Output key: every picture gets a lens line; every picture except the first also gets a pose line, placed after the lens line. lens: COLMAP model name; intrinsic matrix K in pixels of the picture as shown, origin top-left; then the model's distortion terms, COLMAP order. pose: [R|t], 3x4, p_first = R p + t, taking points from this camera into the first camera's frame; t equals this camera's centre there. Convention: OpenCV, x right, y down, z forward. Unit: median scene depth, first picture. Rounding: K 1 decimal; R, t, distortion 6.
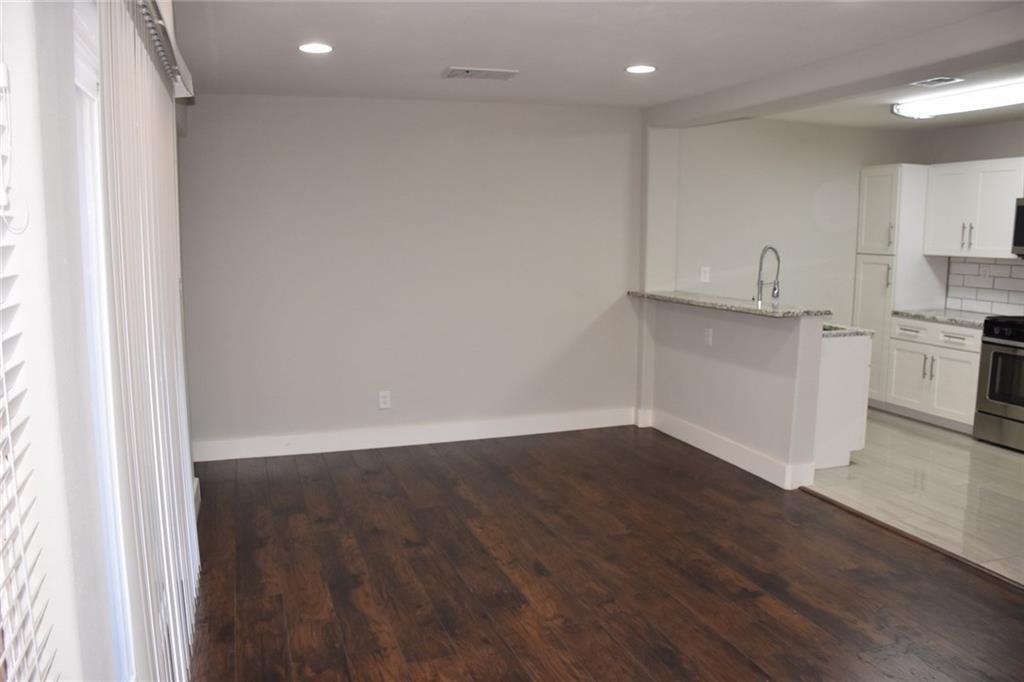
lens RADIAL K [[794.6, 0, 518.0], [0, 794.6, 344.1], [0, 0, 1]] dist [-0.160029, 0.111248]
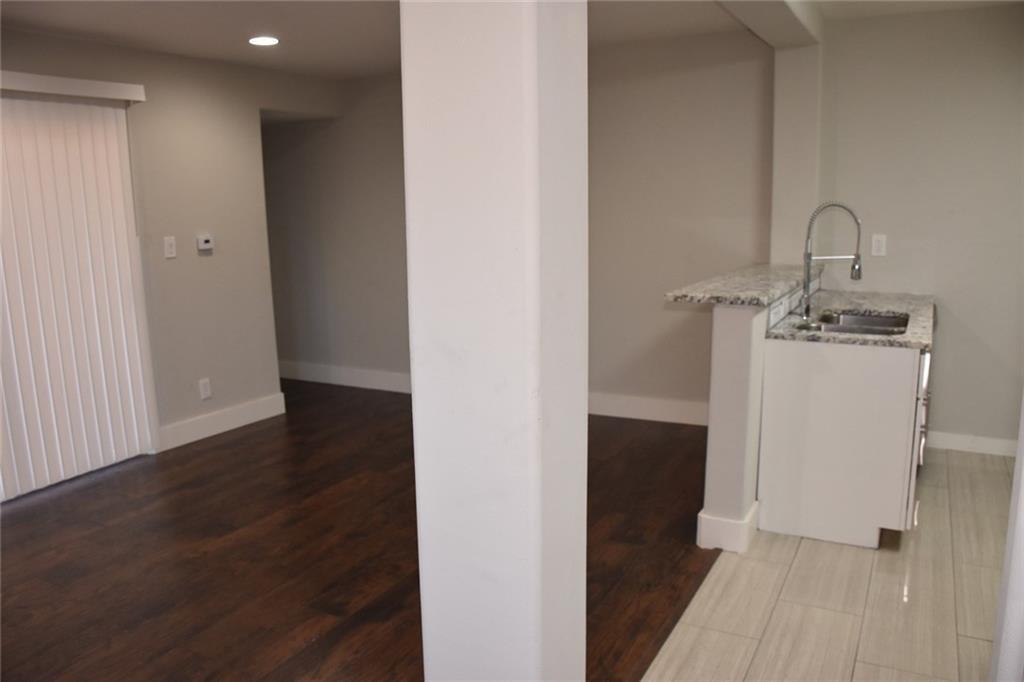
lens RADIAL K [[794.6, 0, 518.0], [0, 794.6, 344.1], [0, 0, 1]] dist [-0.160029, 0.111248]
pose [[0.677900, 0.115503, -0.726024, 0.668379], [-0.077305, 0.993305, 0.085844, -0.041641], [0.731078, -0.002068, 0.682290, 0.356072]]
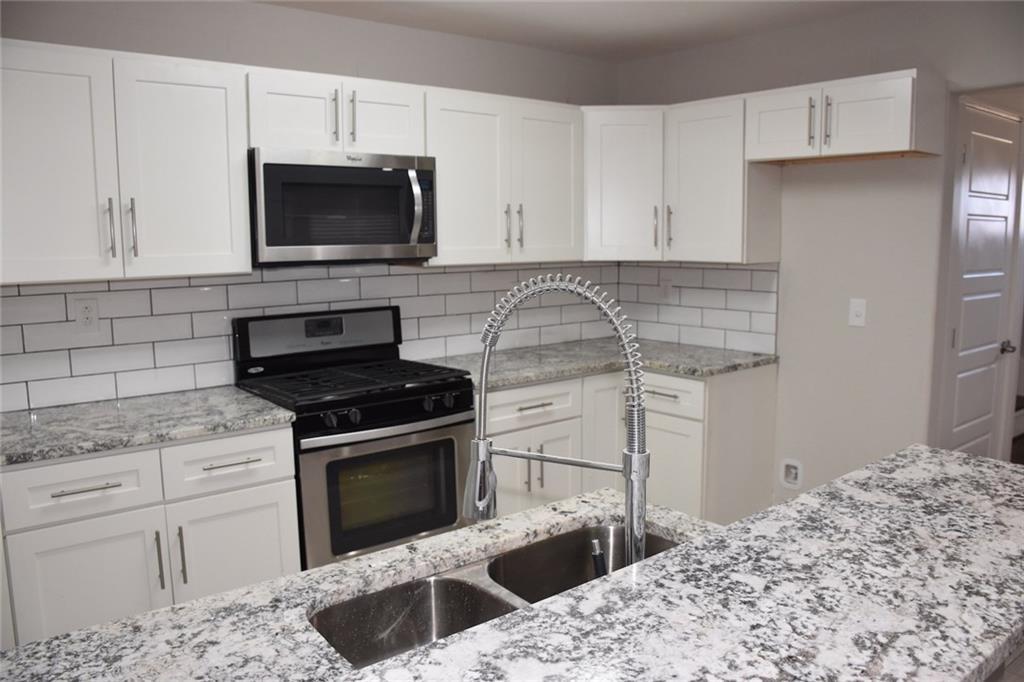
lens RADIAL K [[794.6, 0, 518.0], [0, 794.6, 344.1], [0, 0, 1]] dist [-0.160029, 0.111248]
pose [[-0.339729, -0.136084, 0.930626, 0.139294], [0.134830, 0.972210, 0.191385, -0.159036], [-0.930809, 0.190496, -0.311940, 1.132719]]
